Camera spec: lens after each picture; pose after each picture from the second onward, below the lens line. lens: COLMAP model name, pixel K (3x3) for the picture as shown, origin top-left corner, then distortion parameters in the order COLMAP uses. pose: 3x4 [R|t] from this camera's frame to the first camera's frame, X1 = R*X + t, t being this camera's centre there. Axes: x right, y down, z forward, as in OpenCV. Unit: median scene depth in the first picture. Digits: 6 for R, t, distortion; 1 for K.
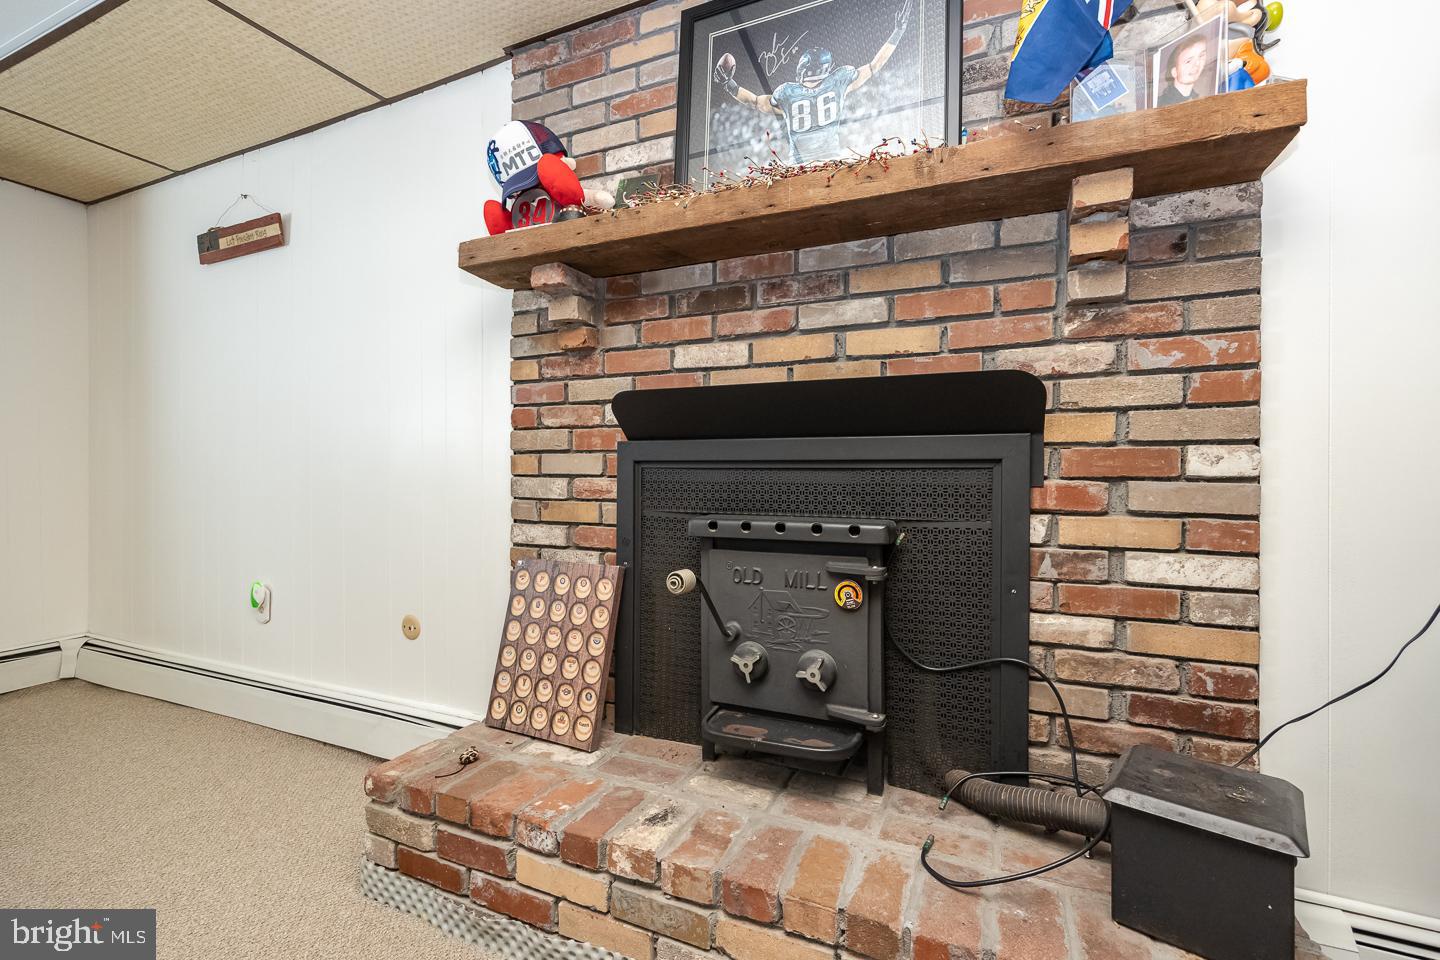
lens RADIAL K [[589.3, 0, 718.9], [0, 589.3, 472.5], [0, 0, 1]] dist [-0.004978, 0.000044]
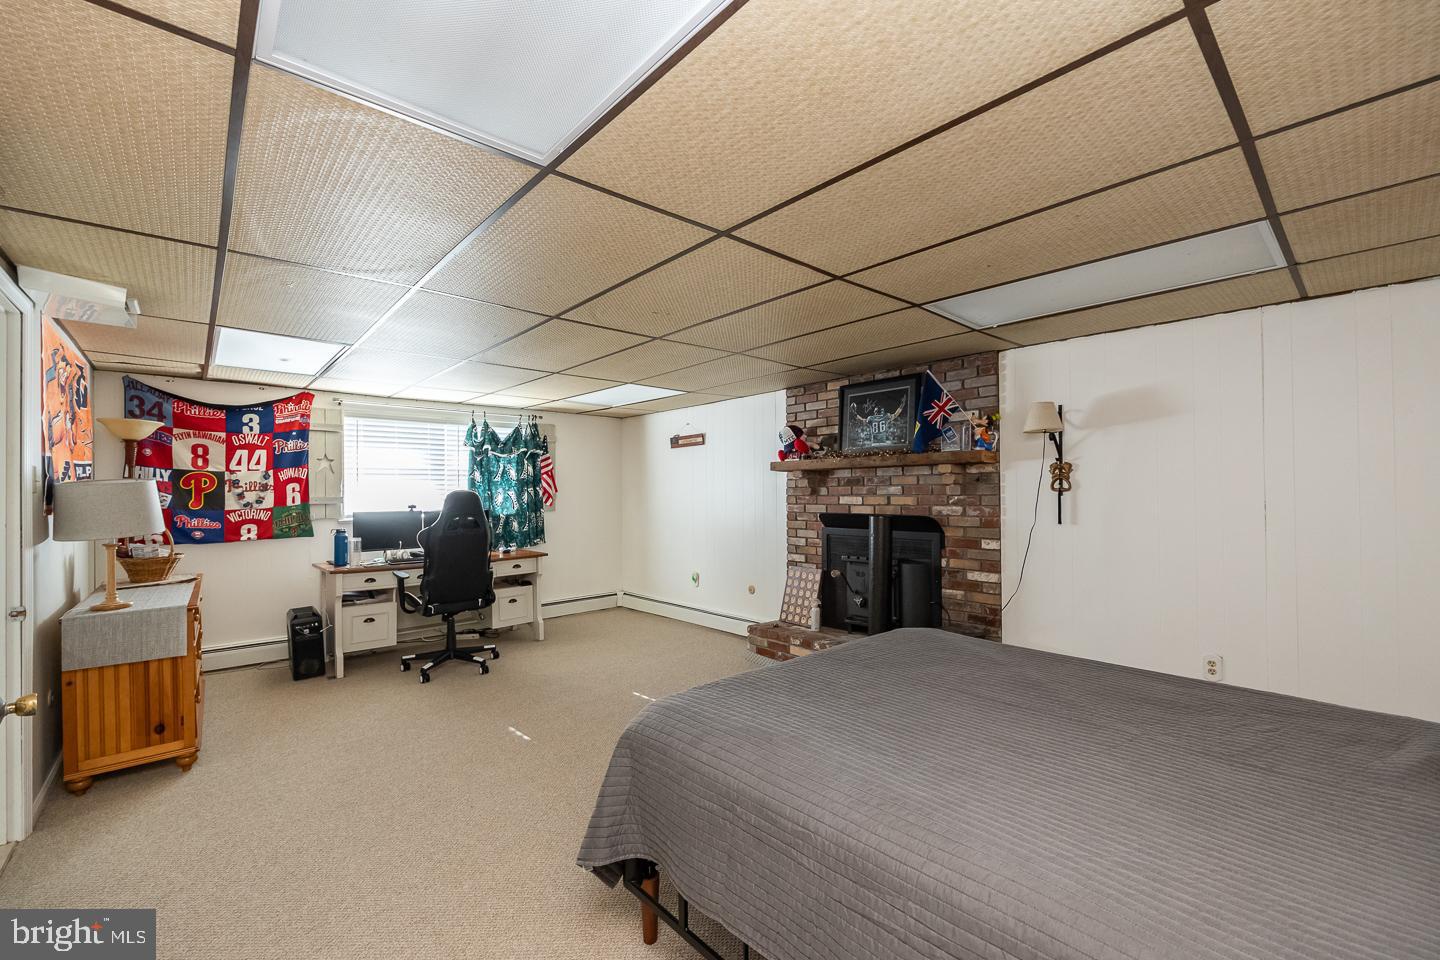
lens RADIAL K [[589.3, 0, 714.8], [0, 589.3, 490.9], [0, 0, 1]] dist [-0.004978, 0.000044]
pose [[0.902902, -0.008734, -0.429757, 0.638016], [0.006770, 0.999958, -0.006098, -0.228577], [0.429792, 0.002596, 0.902924, -1.965687]]
